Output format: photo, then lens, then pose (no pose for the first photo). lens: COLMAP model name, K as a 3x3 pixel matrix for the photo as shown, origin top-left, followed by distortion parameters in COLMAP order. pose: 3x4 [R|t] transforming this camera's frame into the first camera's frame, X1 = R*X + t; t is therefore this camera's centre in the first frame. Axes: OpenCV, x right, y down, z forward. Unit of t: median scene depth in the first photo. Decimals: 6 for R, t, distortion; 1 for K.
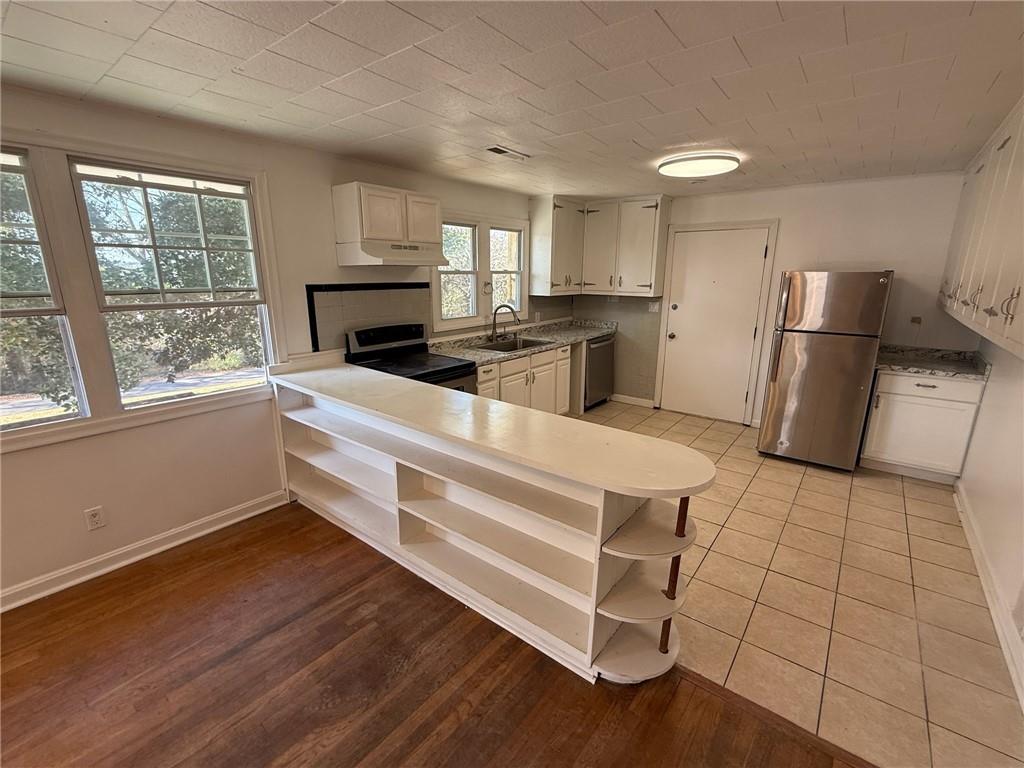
lens RADIAL K [[454.6, 0, 516.8], [0, 454.6, 380.3], [0, 0, 1]] dist [-0.000611, -0.000223]
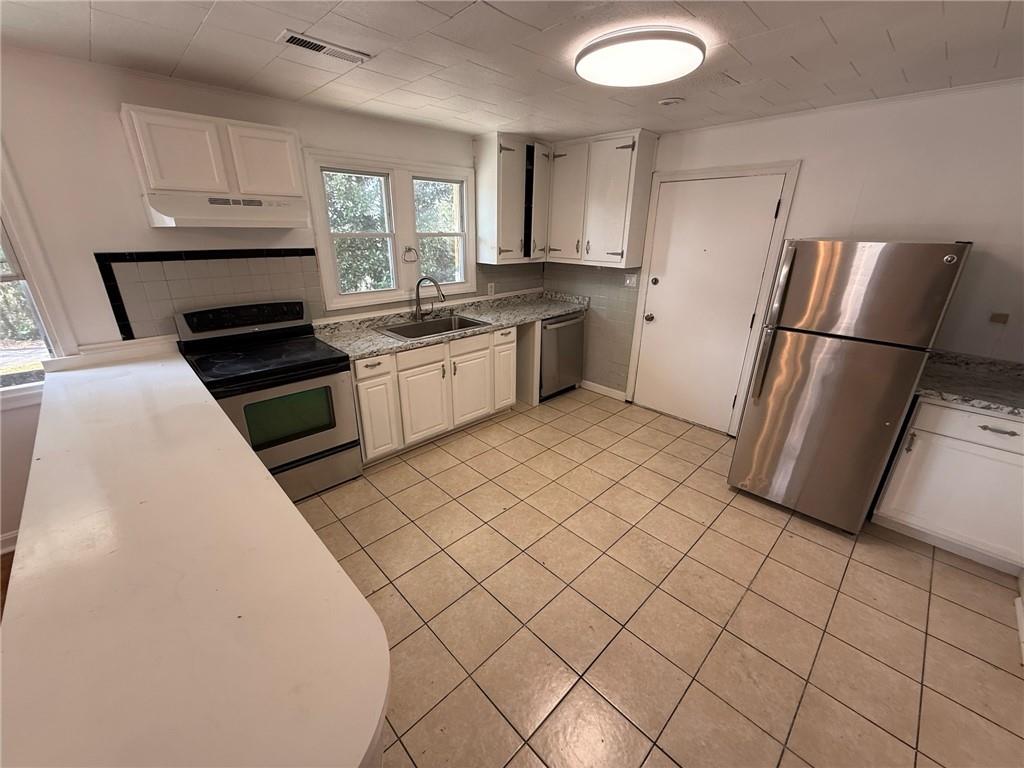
lens RADIAL K [[408.3, 0, 514.3], [0, 408.3, 380.7], [0, 0, 1]] dist [-0.002849, 0.000587]
pose [[0.990261, 0.054840, -0.127969, 0.236266], [-0.038924, 0.991554, 0.123714, -0.078139], [0.133673, -0.117528, 0.984032, 0.281967]]
